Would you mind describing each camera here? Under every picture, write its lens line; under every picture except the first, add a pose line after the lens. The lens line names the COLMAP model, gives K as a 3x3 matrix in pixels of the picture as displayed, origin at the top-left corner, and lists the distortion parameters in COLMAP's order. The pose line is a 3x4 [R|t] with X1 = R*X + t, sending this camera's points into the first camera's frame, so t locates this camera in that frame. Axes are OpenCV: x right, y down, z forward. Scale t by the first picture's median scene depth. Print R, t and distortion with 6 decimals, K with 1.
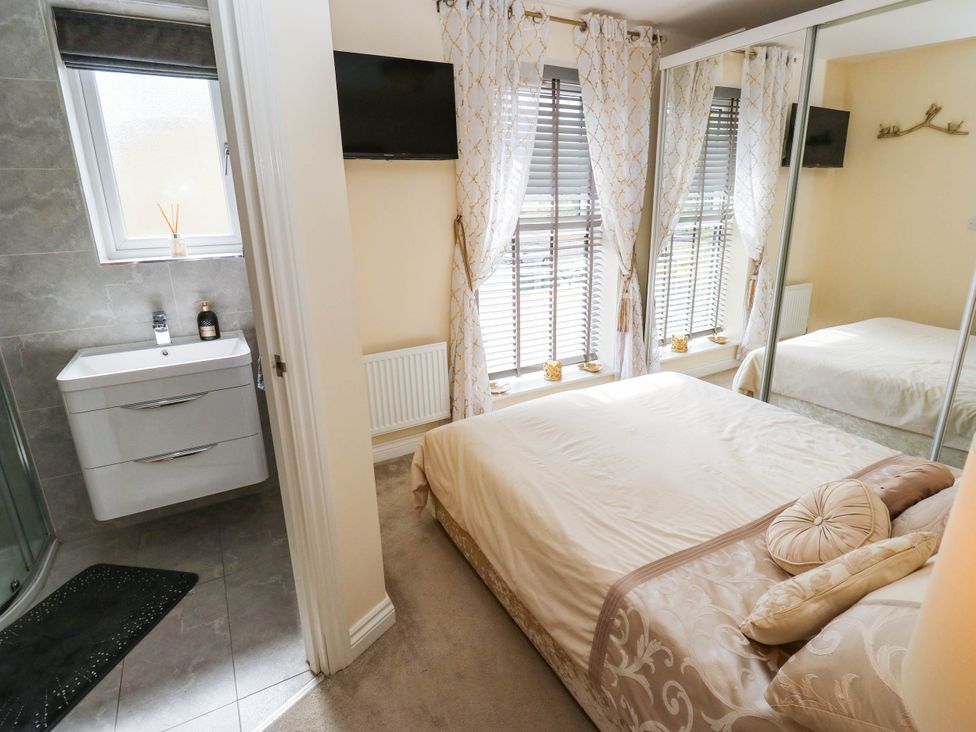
lens RADIAL K [[518.7, 0, 495.6], [0, 518.7, 359.9], [0, 0, 1]] dist [0.002731, -0.012757]
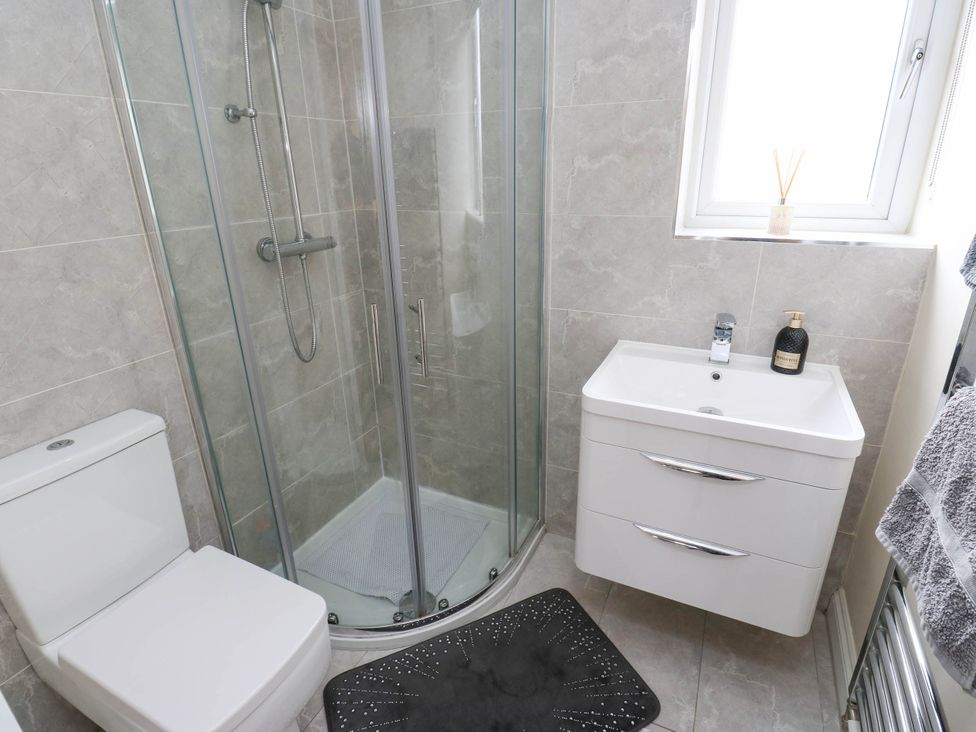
lens RADIAL K [[518.7, 0, 495.6], [0, 518.7, 359.9], [0, 0, 1]] dist [0.002731, -0.012757]
pose [[0.576121, 0.294231, -0.762570, -0.313002], [-0.227187, 0.953843, 0.196392, -0.108901], [0.785157, 0.060101, 0.616374, 0.377406]]
